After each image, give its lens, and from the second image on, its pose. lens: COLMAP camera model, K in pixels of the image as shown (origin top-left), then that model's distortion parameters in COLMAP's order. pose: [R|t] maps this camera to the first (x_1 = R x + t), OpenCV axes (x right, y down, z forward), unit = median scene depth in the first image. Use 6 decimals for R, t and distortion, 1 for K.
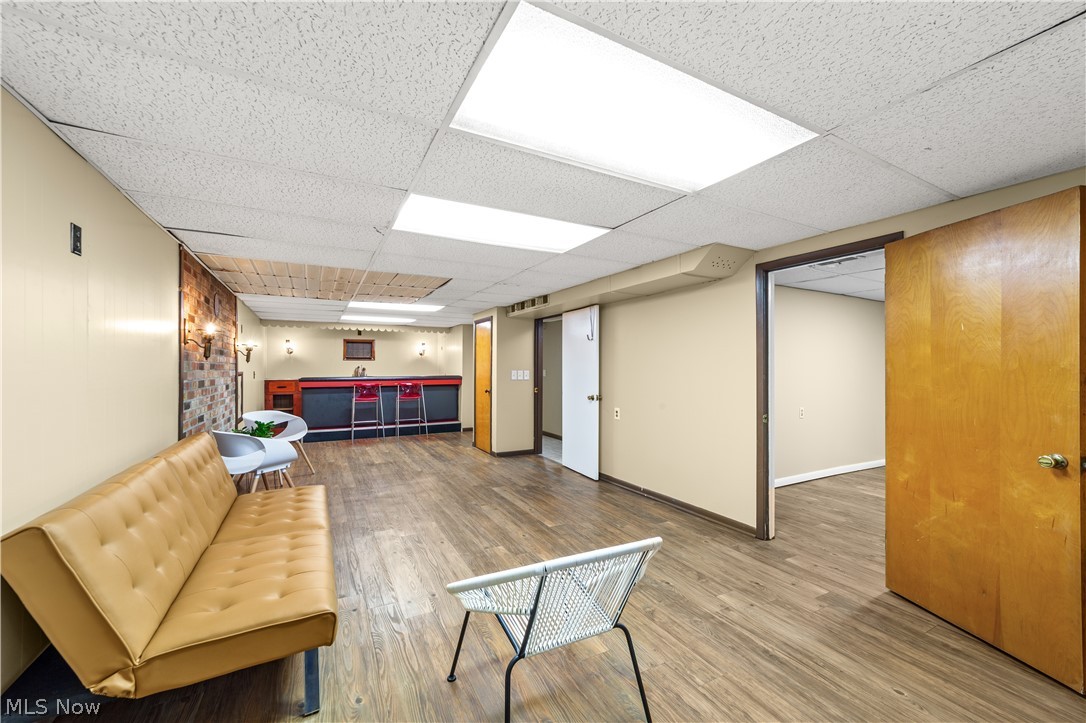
lens RADIAL K [[424.4, 0, 532.6], [0, 424.4, 366.7], [0, 0, 1]] dist [-0.016140, 0.006278]
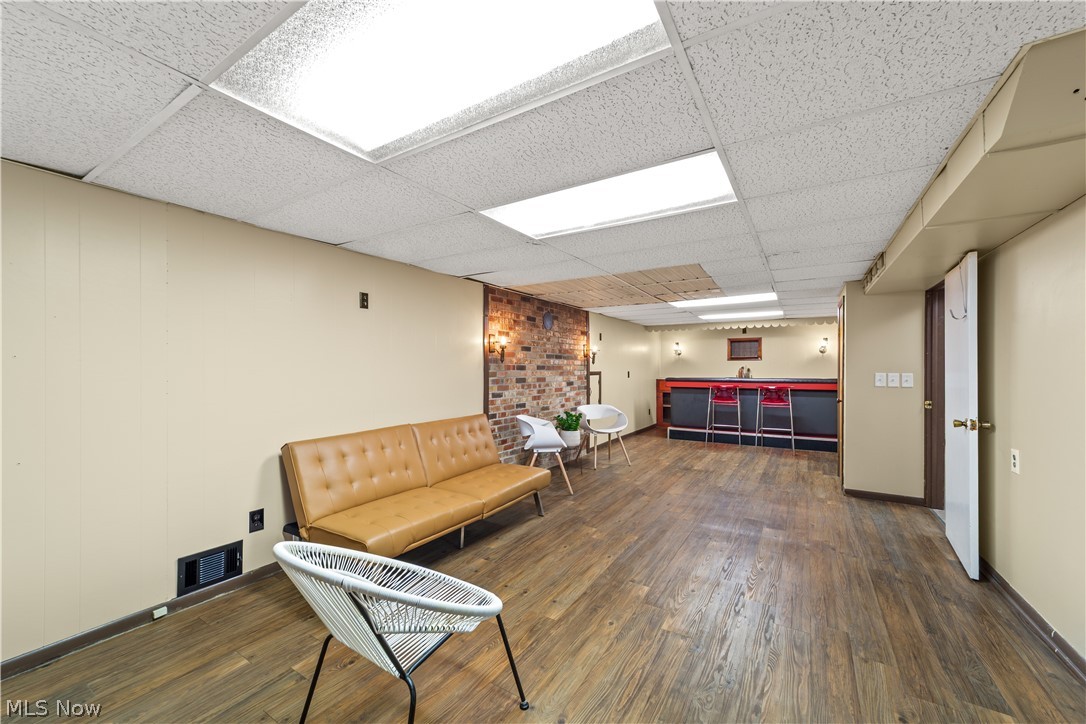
lens RADIAL K [[424.4, 0, 532.5], [0, 424.4, 364.4], [0, 0, 1]] dist [-0.016140, 0.006278]
pose [[0.505975, -0.008378, -0.862508, 0.205327], [0.003197, 0.999964, -0.007838, -0.000190], [0.862542, 0.001209, 0.505983, 0.156423]]
